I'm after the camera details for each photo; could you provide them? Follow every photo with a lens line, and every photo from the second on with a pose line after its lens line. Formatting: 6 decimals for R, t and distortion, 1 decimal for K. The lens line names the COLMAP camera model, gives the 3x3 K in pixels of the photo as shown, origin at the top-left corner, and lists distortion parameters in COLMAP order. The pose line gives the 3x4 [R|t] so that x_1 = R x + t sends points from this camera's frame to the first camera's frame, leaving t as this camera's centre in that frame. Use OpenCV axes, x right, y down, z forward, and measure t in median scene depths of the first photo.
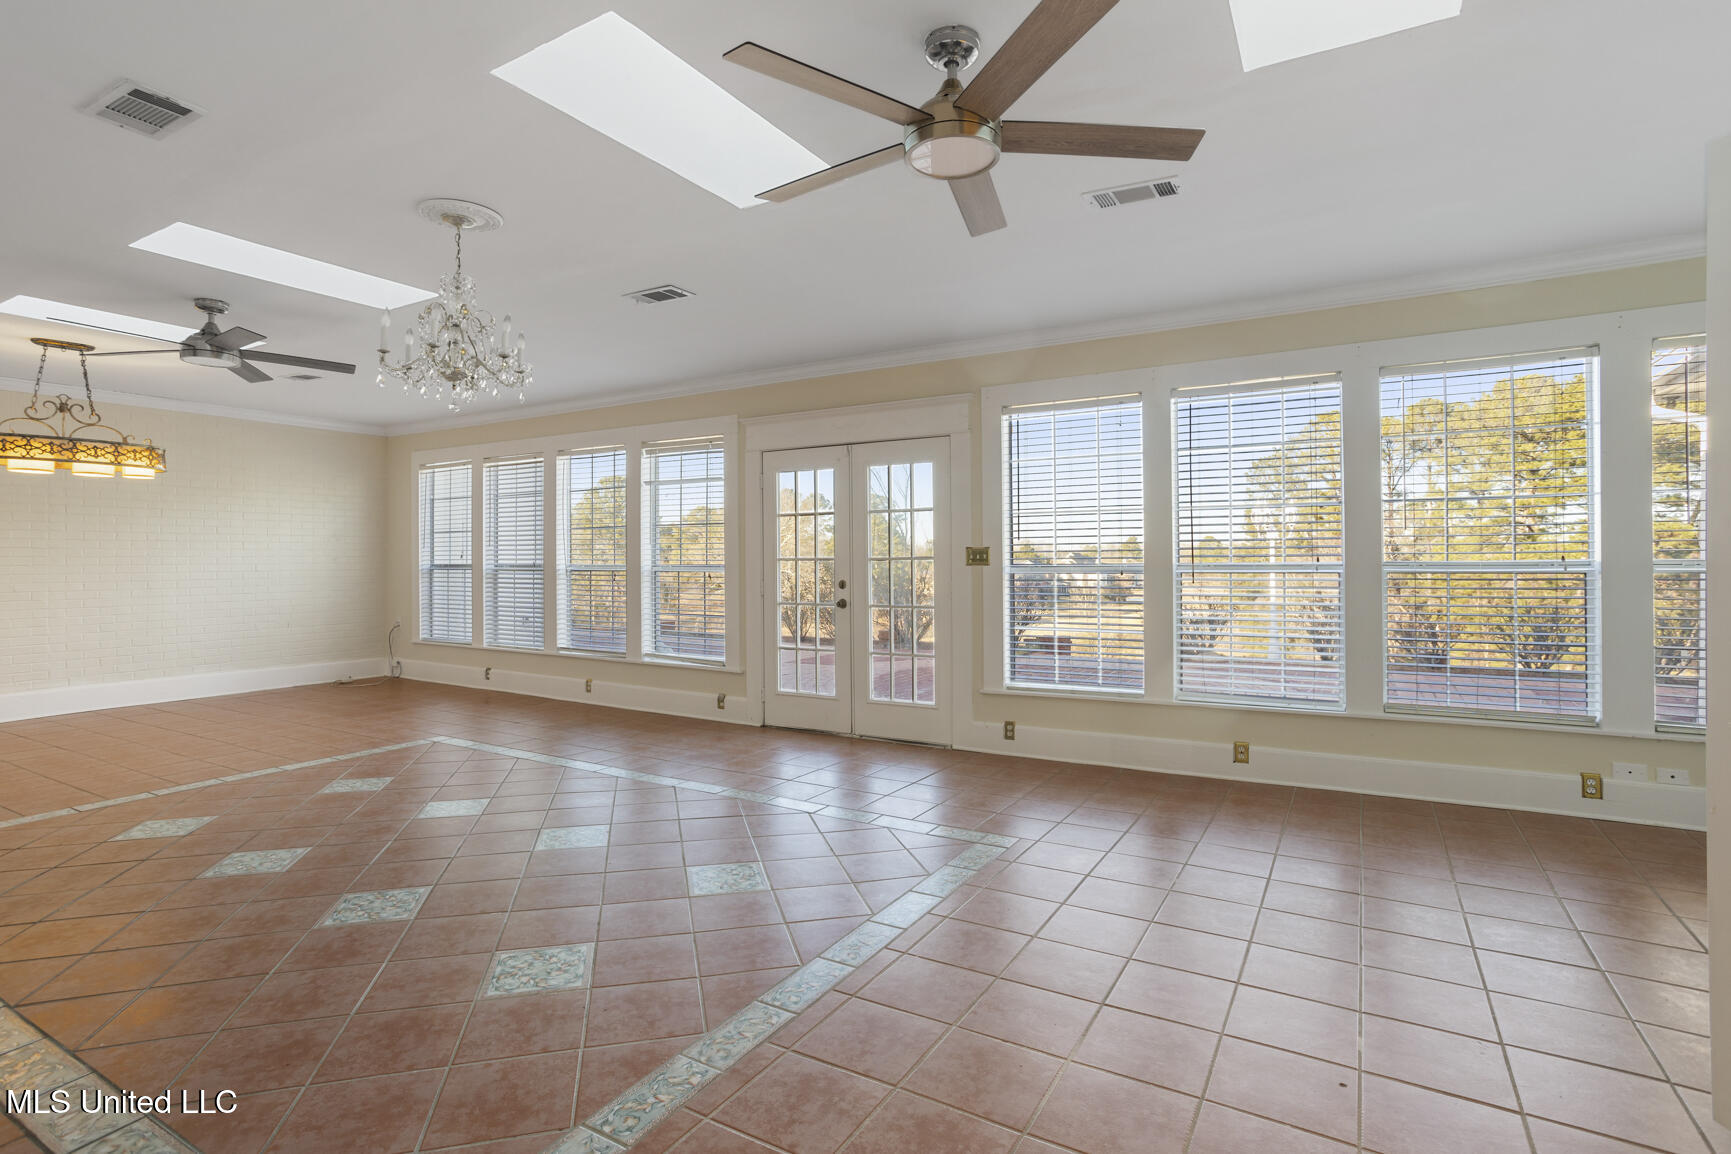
lens RADIAL K [[844.5, 0, 865.5], [0, 844.5, 537.1], [0, 0, 1]] dist [-0.019971, -0.000036]
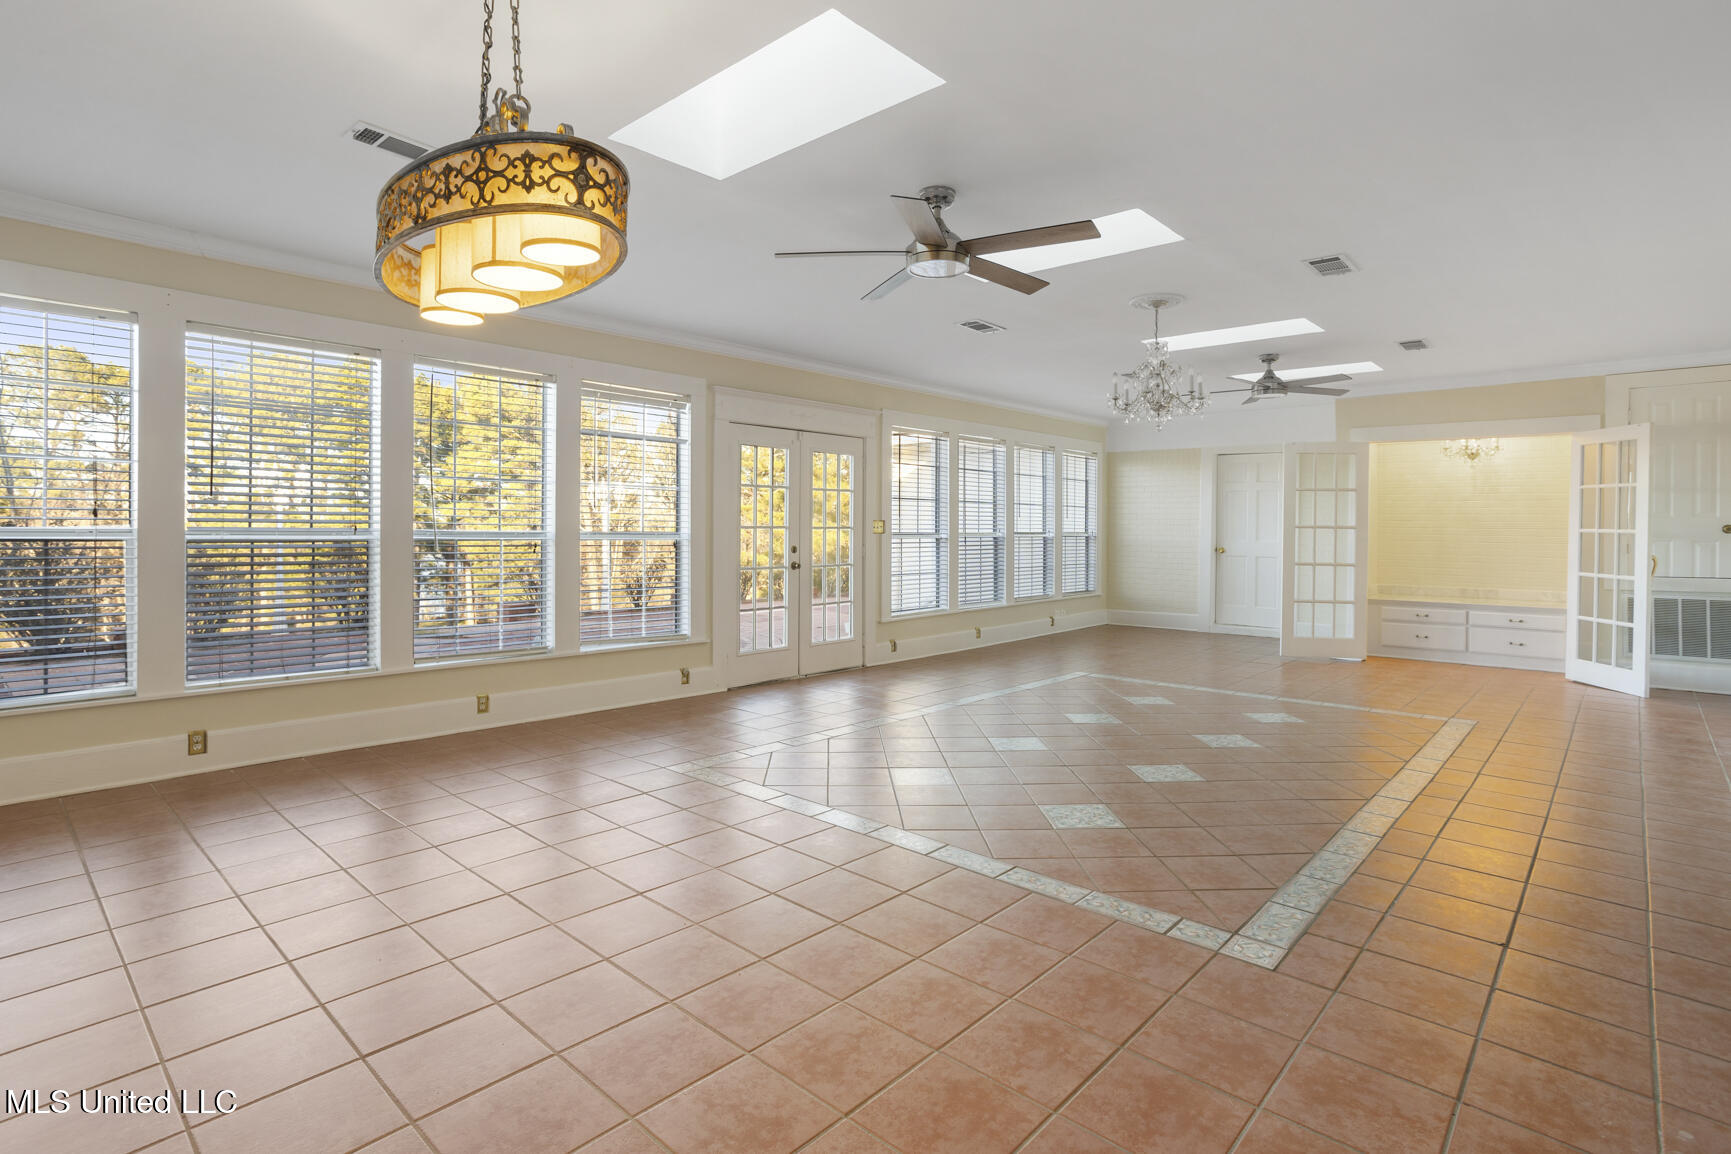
lens RADIAL K [[844.3, 0, 864.9], [0, 844.3, 538.6], [0, 0, 1]] dist [-0.081868, -0.000031]
pose [[0.199369, -0.000491, 0.979924, -1.120539], [-0.038078, 0.999241, 0.008248, 0.026974], [-0.979184, -0.038958, 0.199199, 0.661613]]
